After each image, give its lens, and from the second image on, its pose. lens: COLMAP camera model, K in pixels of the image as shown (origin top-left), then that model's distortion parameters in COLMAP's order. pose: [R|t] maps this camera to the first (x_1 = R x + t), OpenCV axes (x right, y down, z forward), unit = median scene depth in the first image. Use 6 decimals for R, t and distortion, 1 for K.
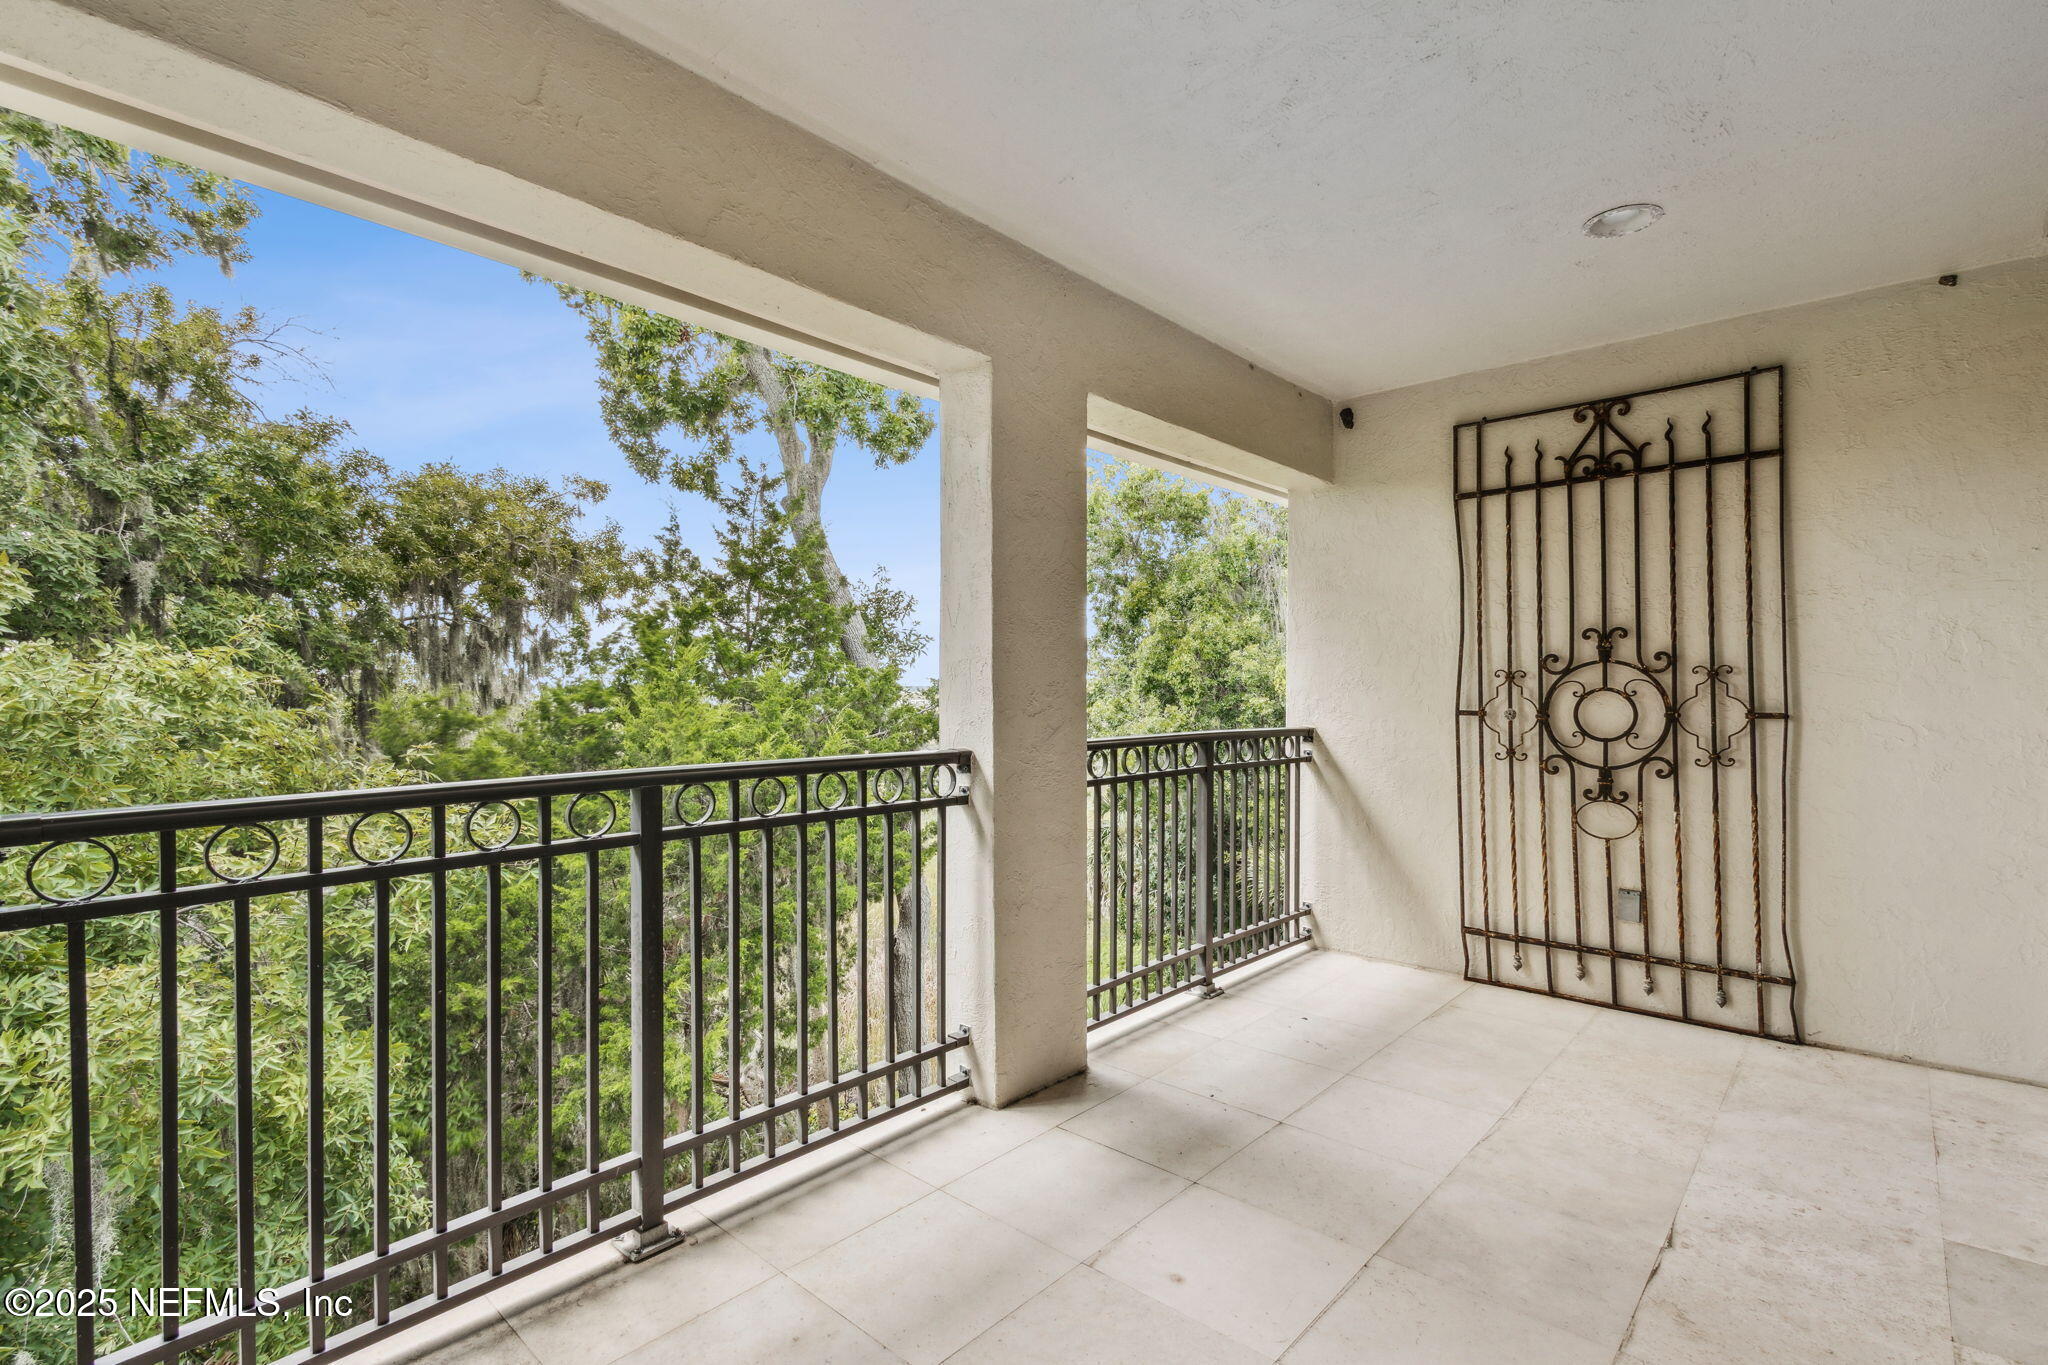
lens RADIAL K [[954.7, 0, 1020.4], [0, 954.7, 692.2], [0, 0, 1]] dist [0.009214, -0.003900]
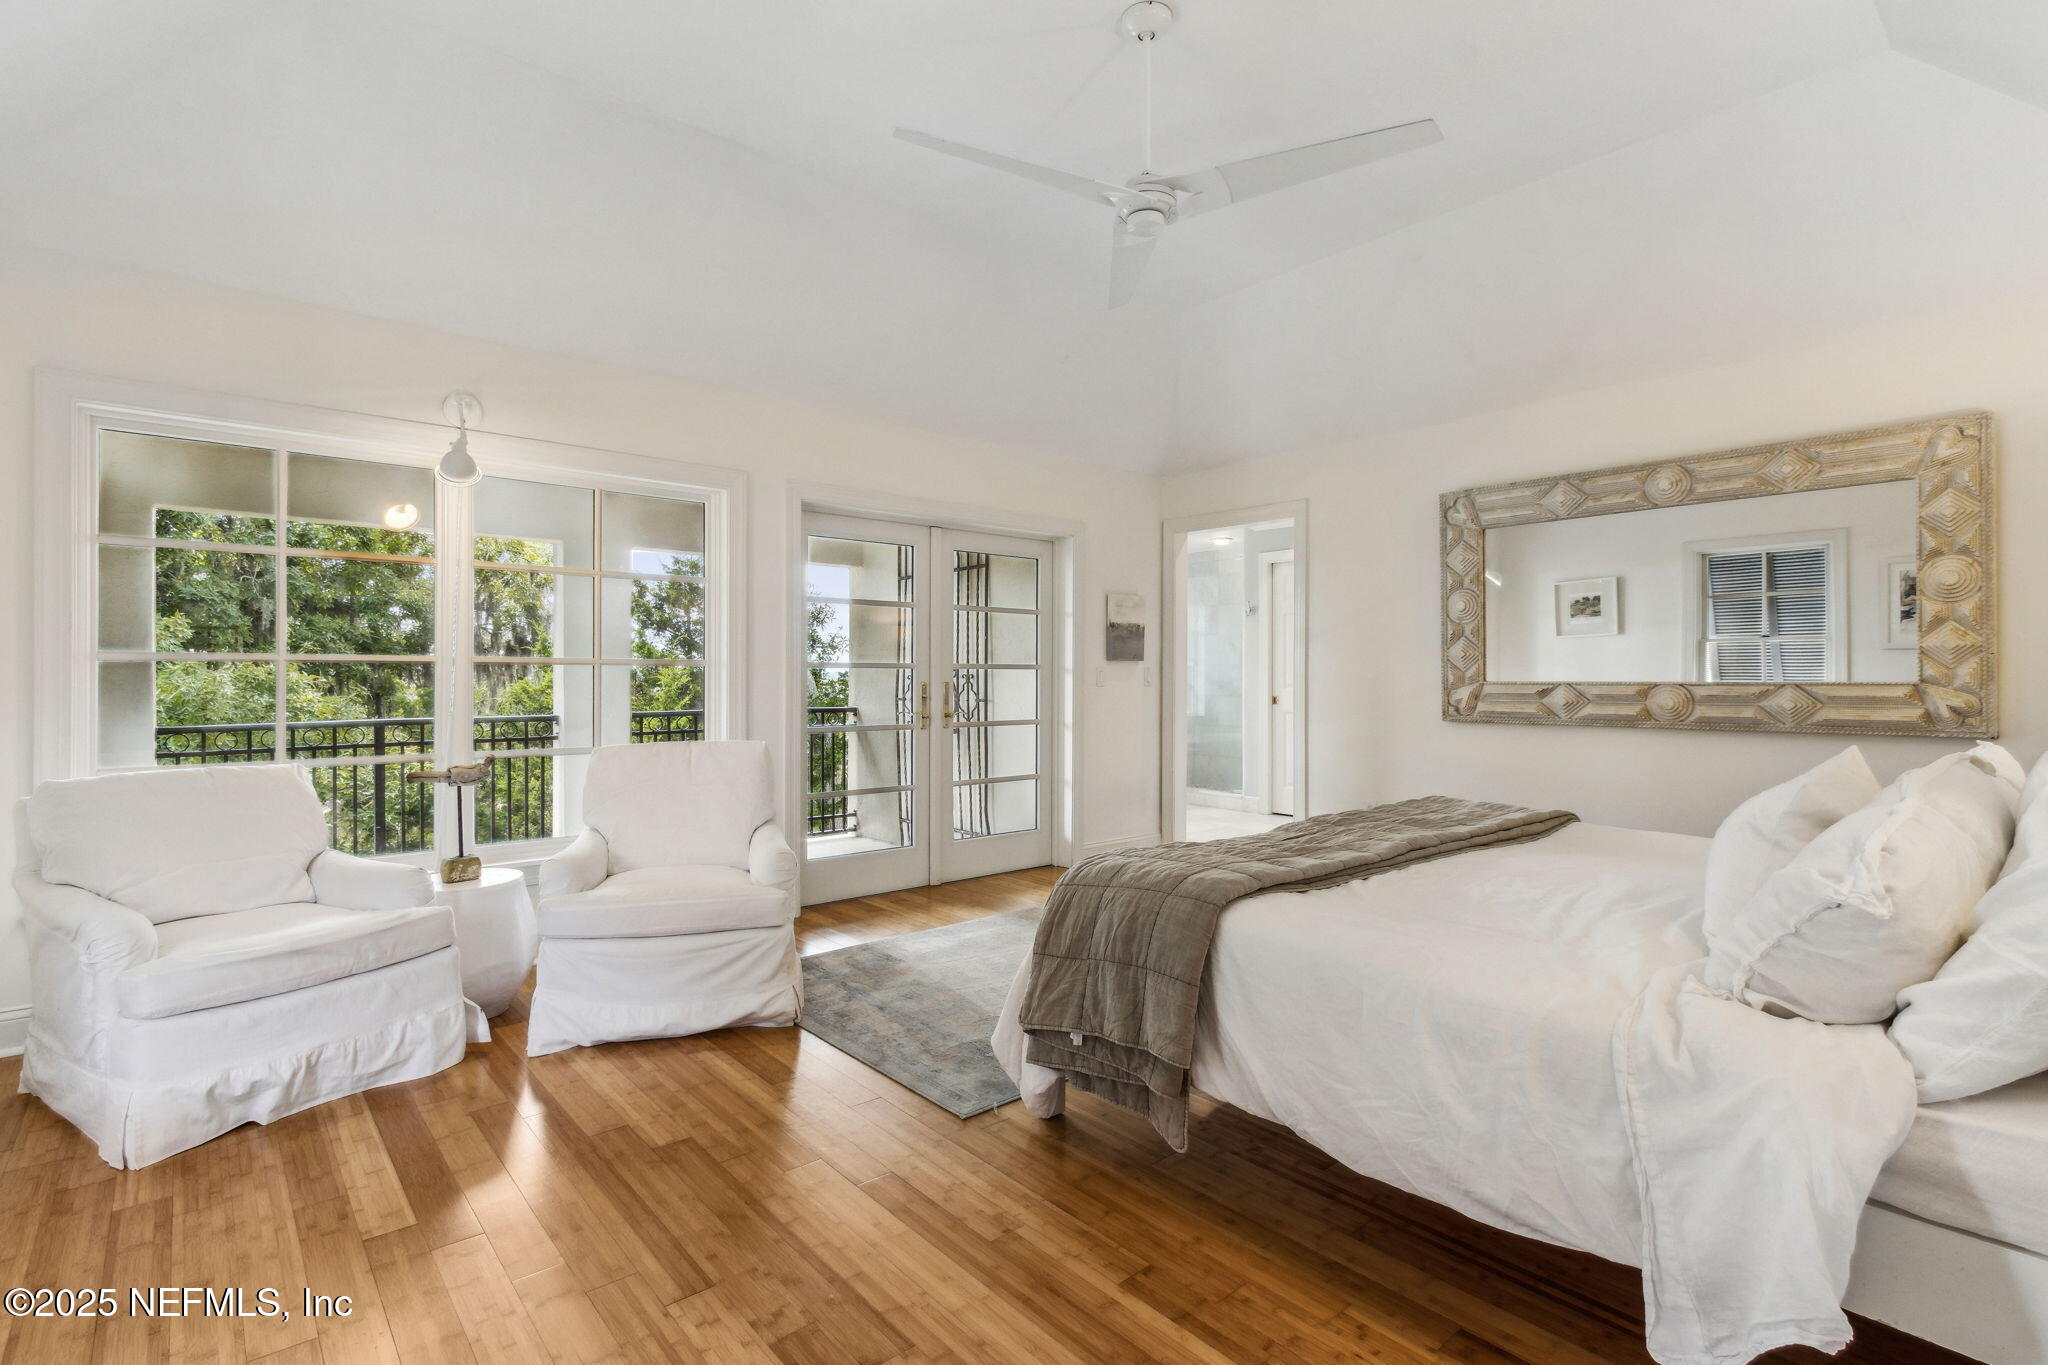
lens RADIAL K [[954.7, 0, 1041.5], [0, 954.7, 677.2], [0, 0, 1]] dist [0.009214, -0.003900]
pose [[0.994610, -0.002198, -0.103664, 0.921961], [0.002378, 0.999996, 0.001619, -0.022251], [0.103660, -0.001857, 0.994611, -0.771626]]
